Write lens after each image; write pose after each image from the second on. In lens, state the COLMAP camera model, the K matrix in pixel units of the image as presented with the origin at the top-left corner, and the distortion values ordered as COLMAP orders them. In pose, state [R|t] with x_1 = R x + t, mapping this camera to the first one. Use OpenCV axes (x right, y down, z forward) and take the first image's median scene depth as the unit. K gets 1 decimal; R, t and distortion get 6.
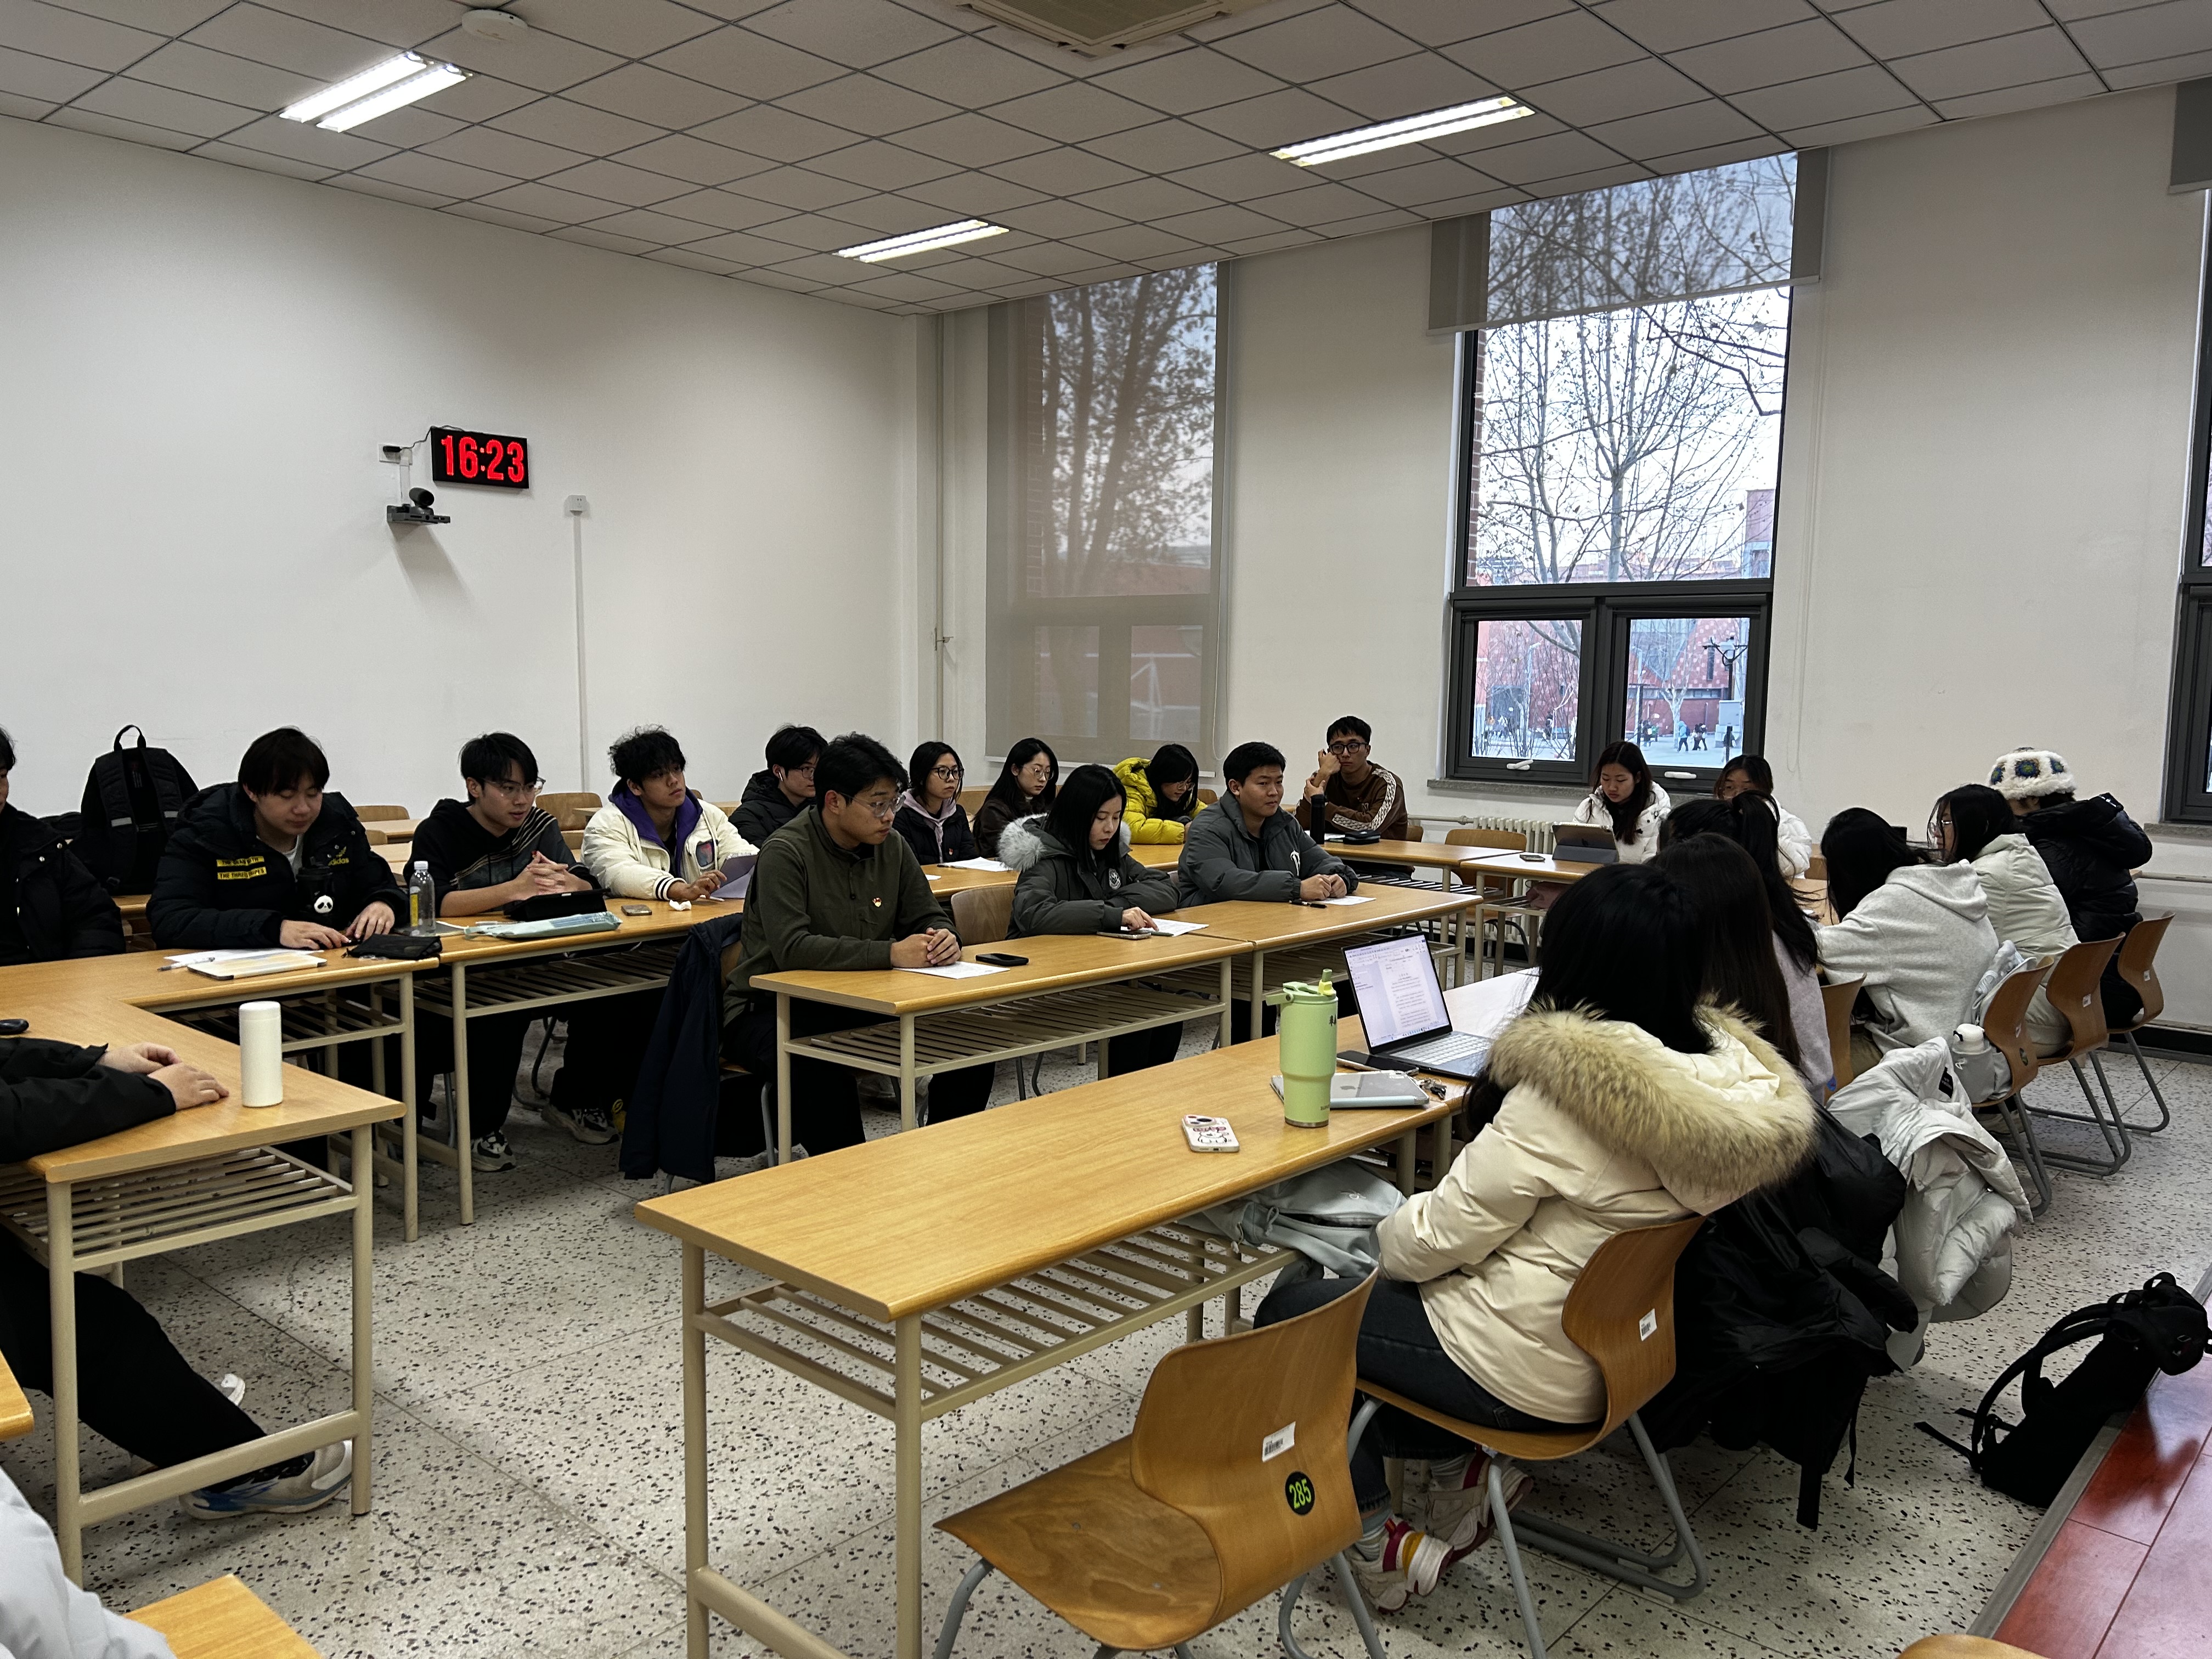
lens RADIAL K [[1693.0, 0, 1106.5], [0, 1693.0, 835.7], [0, 0, 1]] dist [0.085642, -0.079135]
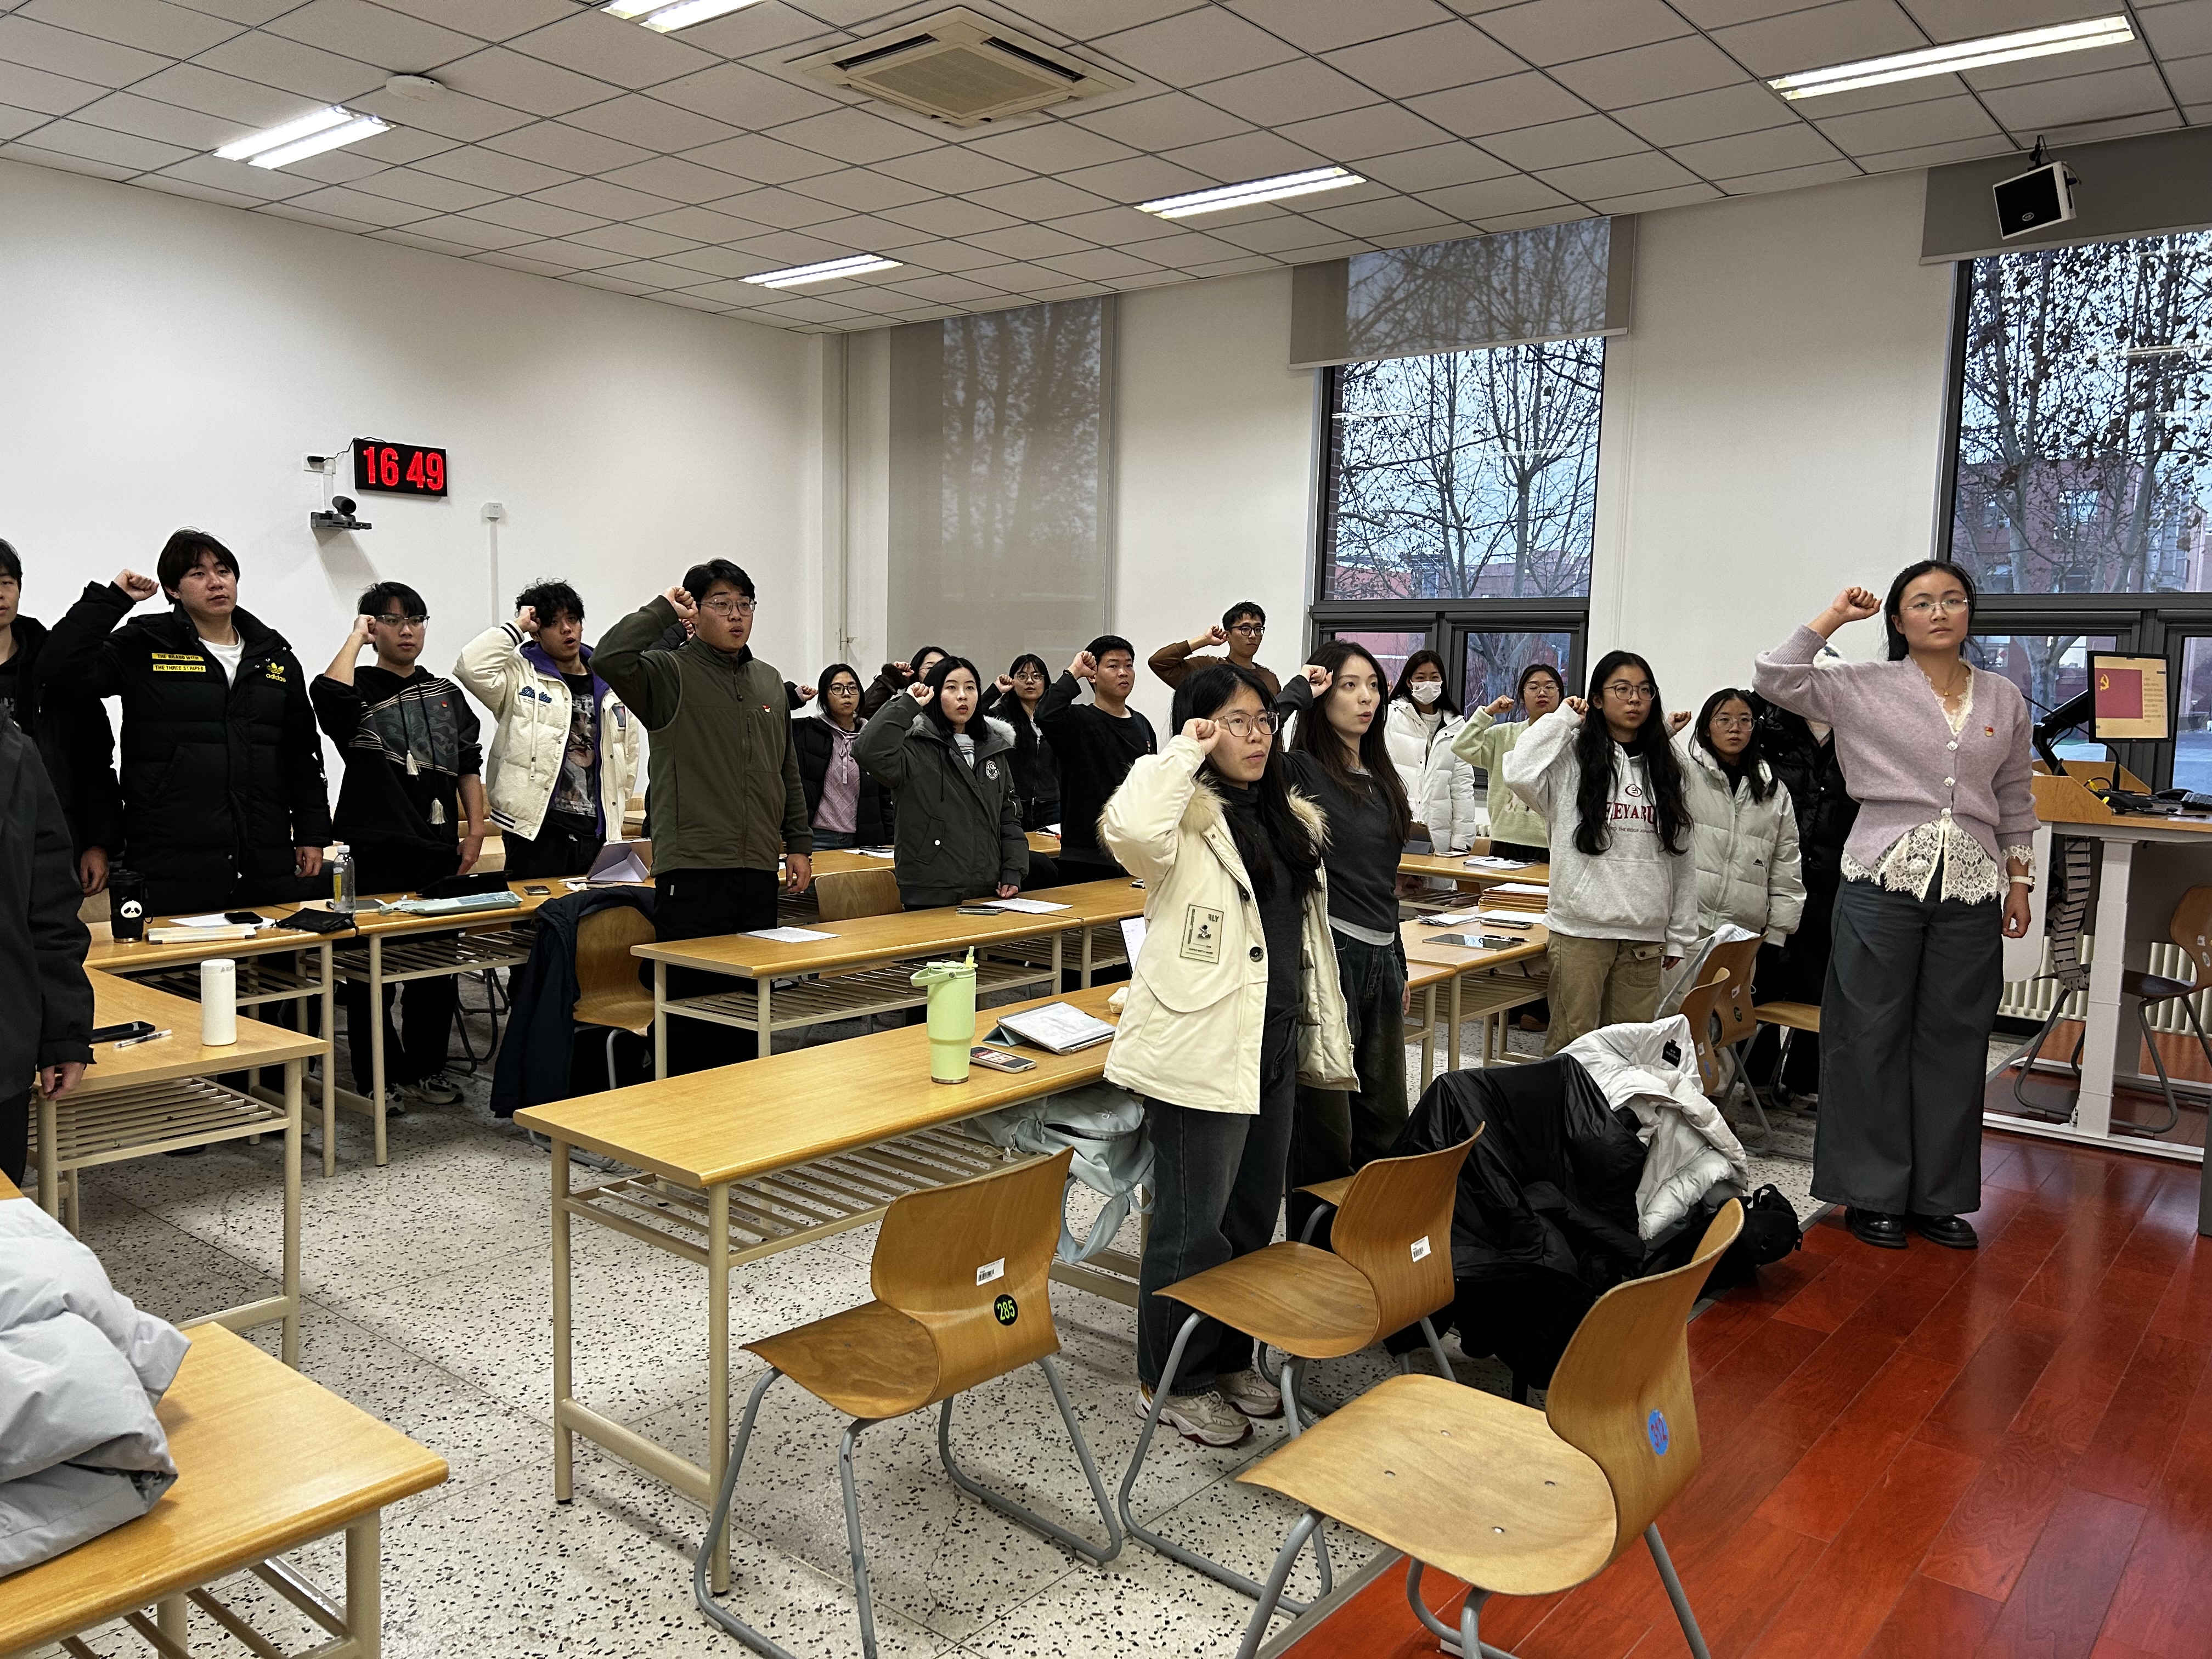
lens RADIAL K [[1693.0, 0, 1105.8], [0, 1693.0, 820.7], [0, 0, 1]] dist [0.085642, -0.079135]
pose [[0.999204, 0.006030, 0.039429, 0.056692], [-0.005852, 0.999972, -0.004622, 0.000852], [-0.039456, 0.004388, 0.999212, -0.147101]]
